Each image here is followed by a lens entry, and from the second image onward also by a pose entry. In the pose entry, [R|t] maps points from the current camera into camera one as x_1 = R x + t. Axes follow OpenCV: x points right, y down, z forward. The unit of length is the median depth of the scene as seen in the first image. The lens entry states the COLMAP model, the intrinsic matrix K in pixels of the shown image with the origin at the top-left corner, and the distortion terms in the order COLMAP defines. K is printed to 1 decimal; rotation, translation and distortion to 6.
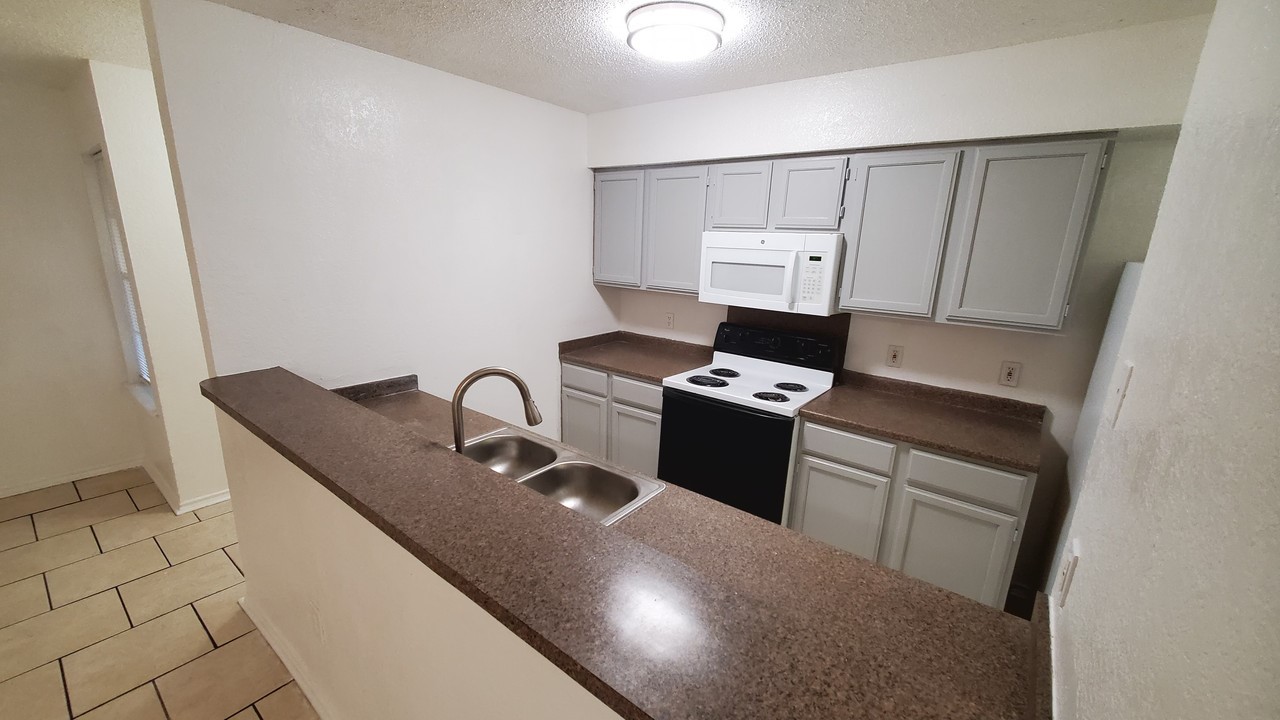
lens RADIAL K [[507.3, 0, 632.2], [0, 507.3, 366.8], [0, 0, 1]] dist [0.000502, -0.000248]
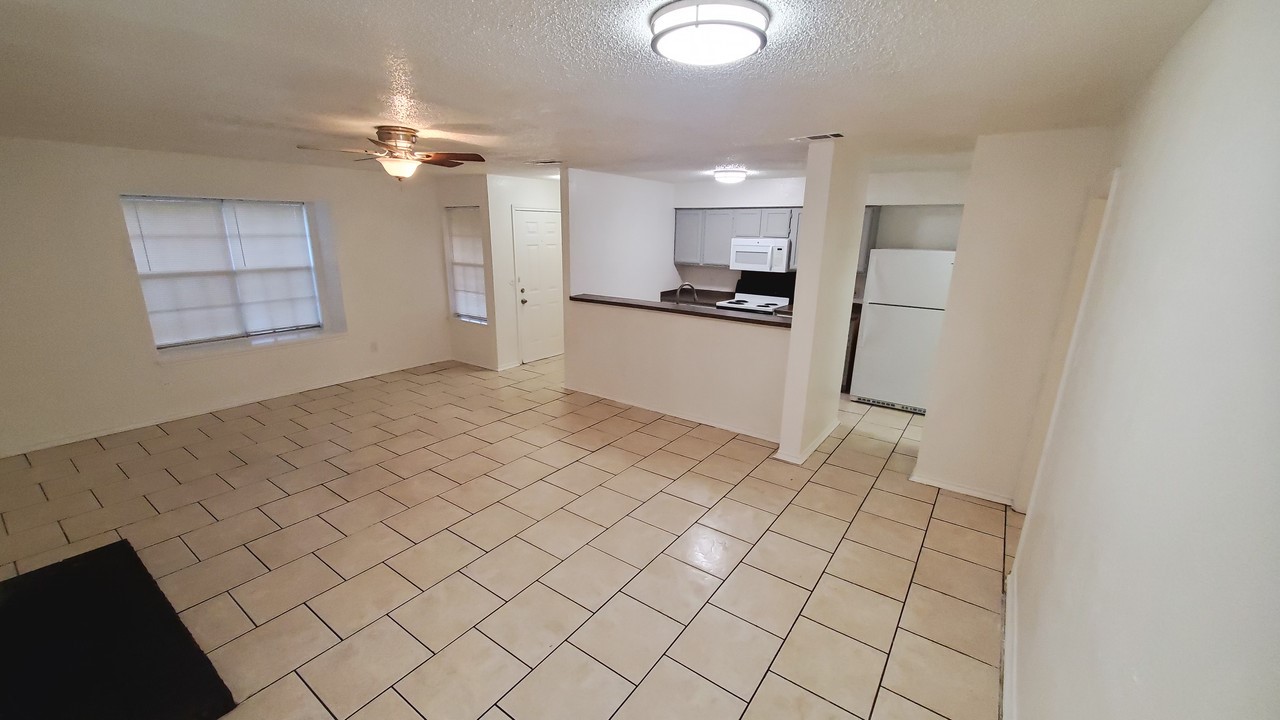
lens RADIAL K [[507.3, 0, 632.2], [0, 507.3, 366.8], [0, 0, 1]] dist [0.000502, -0.000248]
pose [[0.998552, -0.030142, 0.044563, -0.440344], [0.029483, 0.999447, 0.015388, 0.273202], [-0.045002, -0.014052, 0.998888, -1.313558]]
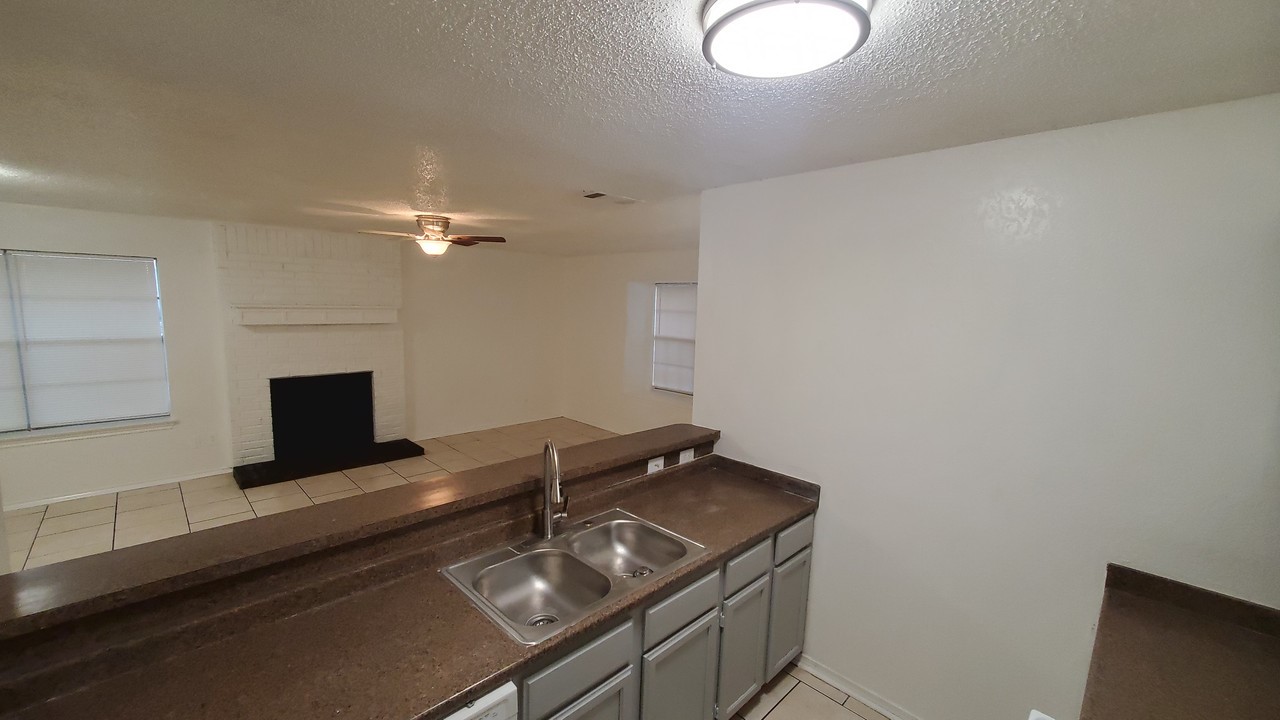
lens RADIAL K [[507.3, 0, 632.2], [0, 507.3, 366.8], [0, 0, 1]] dist [0.000502, -0.000248]
pose [[-0.113801, 0.093433, -0.989100, 0.502620], [-0.274442, 0.953874, 0.121682, -0.204437], [0.954846, 0.285298, -0.082910, 0.680647]]
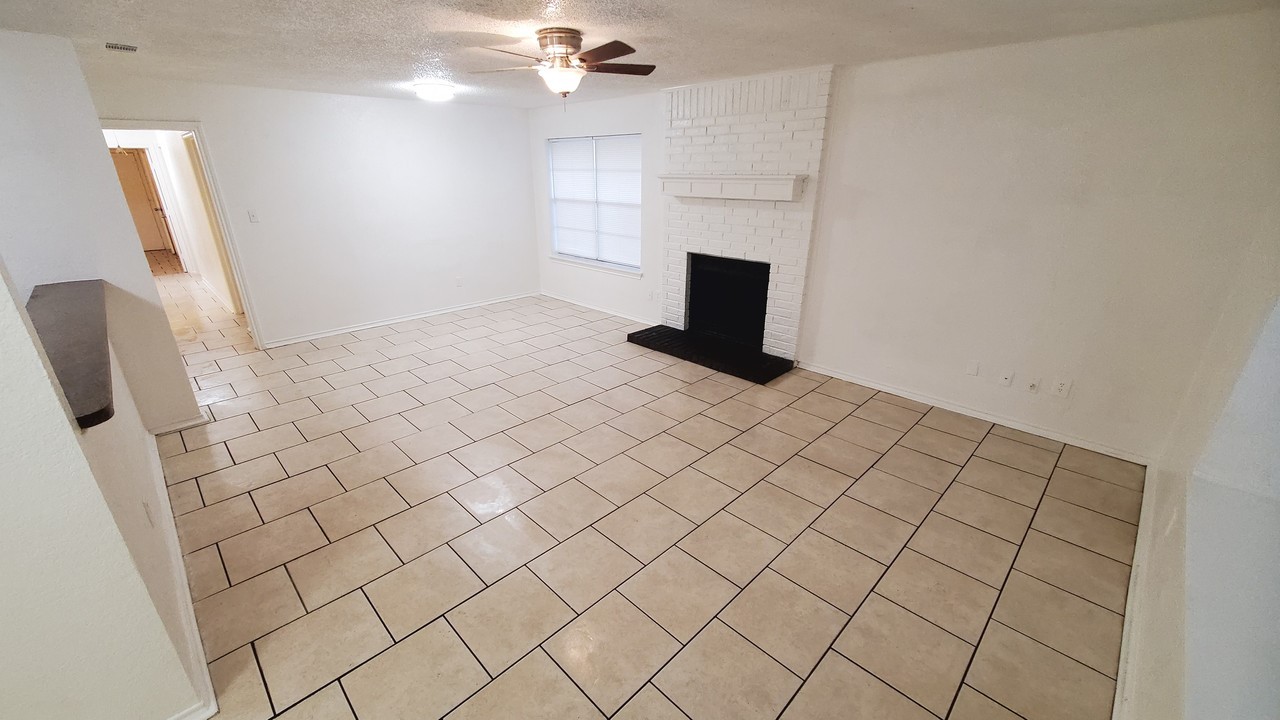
lens RADIAL K [[504.4, 0, 642.5], [0, 504.4, 366.2], [0, 0, 1]] dist [0.000166, -0.000147]
pose [[-0.994722, -0.065196, 0.079234, -1.198642], [-0.006498, 0.810666, 0.585473, -0.326751], [-0.102403, 0.581868, -0.806811, 1.054113]]
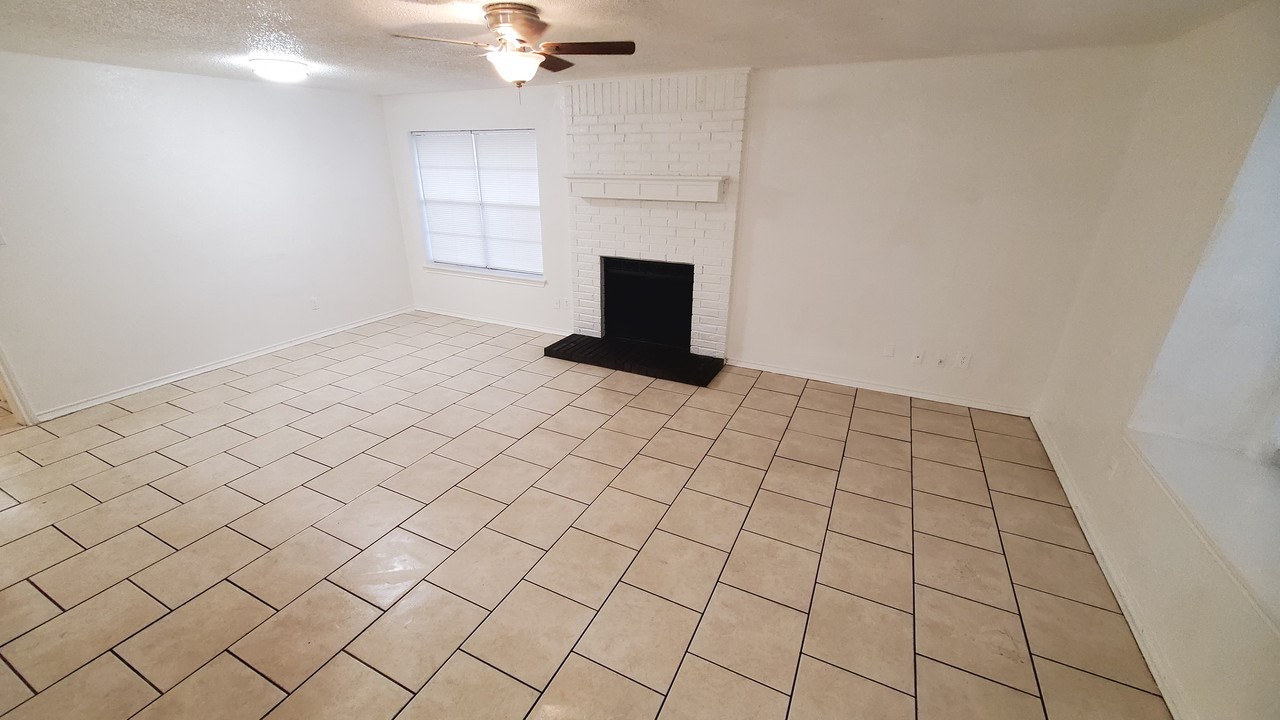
lens RADIAL K [[500.7, 0, 640.6], [0, 500.7, 365.9], [0, 0, 1]] dist [0.000378, 0.000007]
pose [[-0.973642, 0.048867, -0.222786, -0.911591], [-0.091995, 0.809664, 0.579639, -0.298889], [0.208707, 0.584856, -0.783827, 0.921337]]
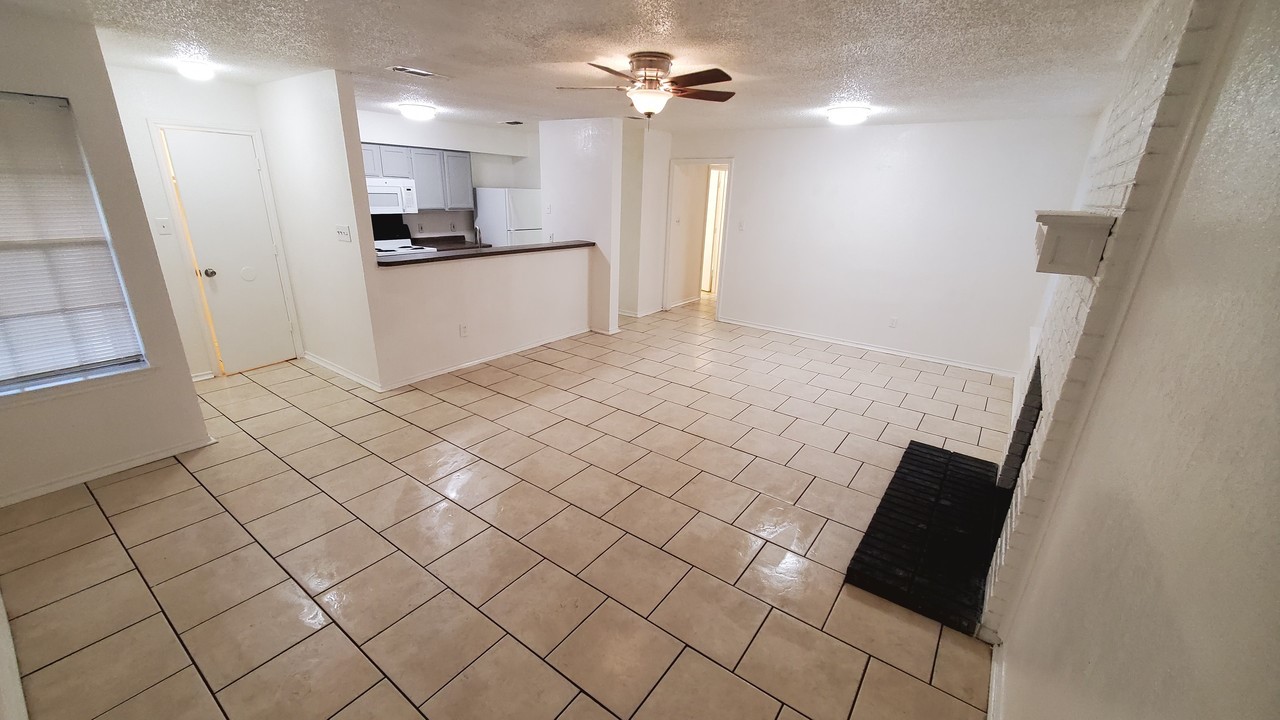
lens RADIAL K [[507.3, 0, 632.2], [0, 507.3, 366.8], [0, 0, 1]] dist [0.000502, -0.000248]
pose [[-0.043559, -0.364520, 0.930176, -2.109370], [0.213385, 0.906180, 0.365109, -0.093783], [-0.975997, 0.214390, 0.038311, 0.027519]]
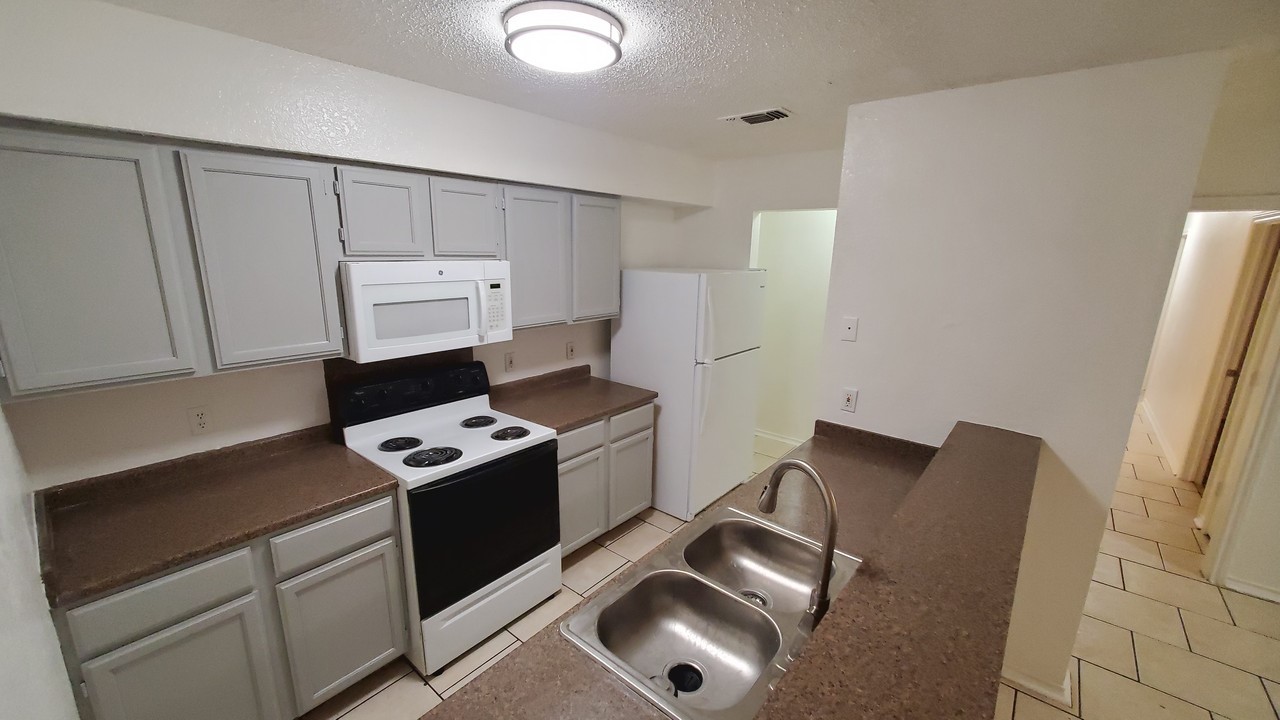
lens RADIAL K [[507.3, 0, 632.2], [0, 507.3, 366.8], [0, 0, 1]] dist [0.000502, -0.000248]
pose [[0.023855, -0.259957, 0.965326, -0.572081], [0.232921, 0.940472, 0.247508, -0.227574], [-0.972203, 0.218941, 0.082984, 0.638229]]
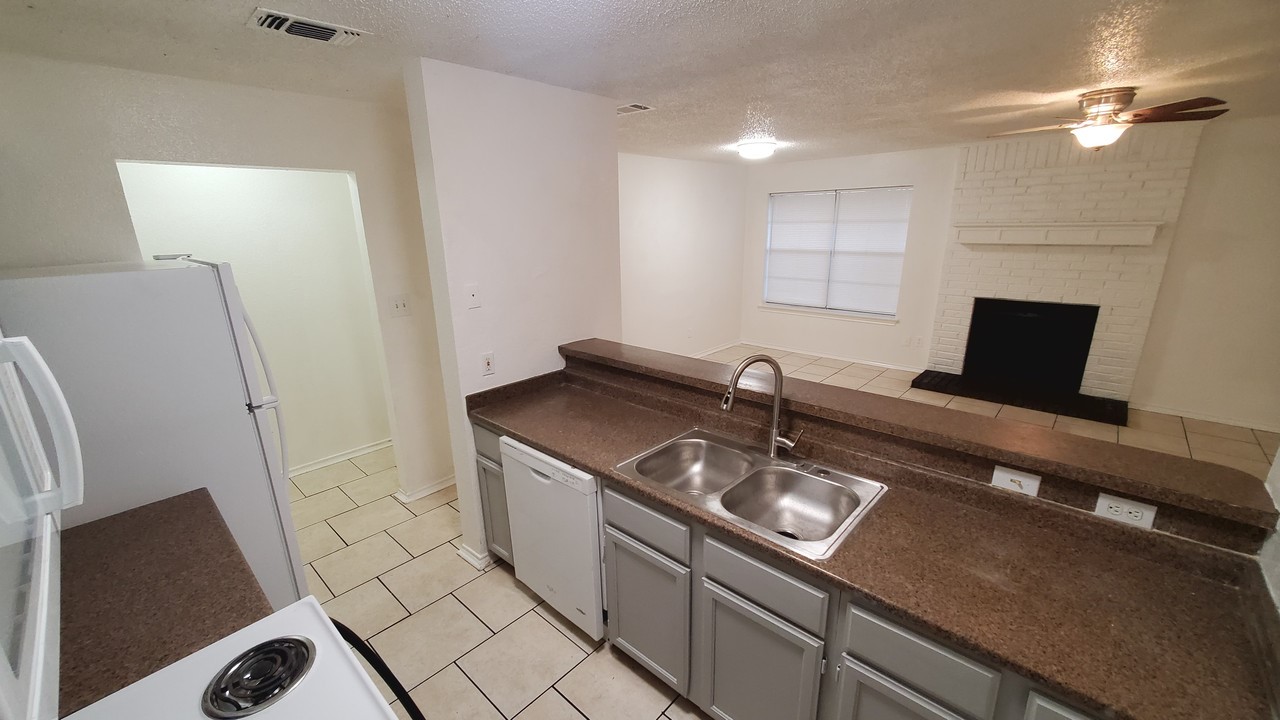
lens RADIAL K [[507.3, 0, 632.2], [0, 507.3, 366.8], [0, 0, 1]] dist [0.000502, -0.000248]
pose [[-0.997450, -0.029654, 0.064918, -0.023515], [0.007322, 0.862280, 0.506378, -0.326807], [-0.070994, 0.505562, -0.859864, 1.147329]]
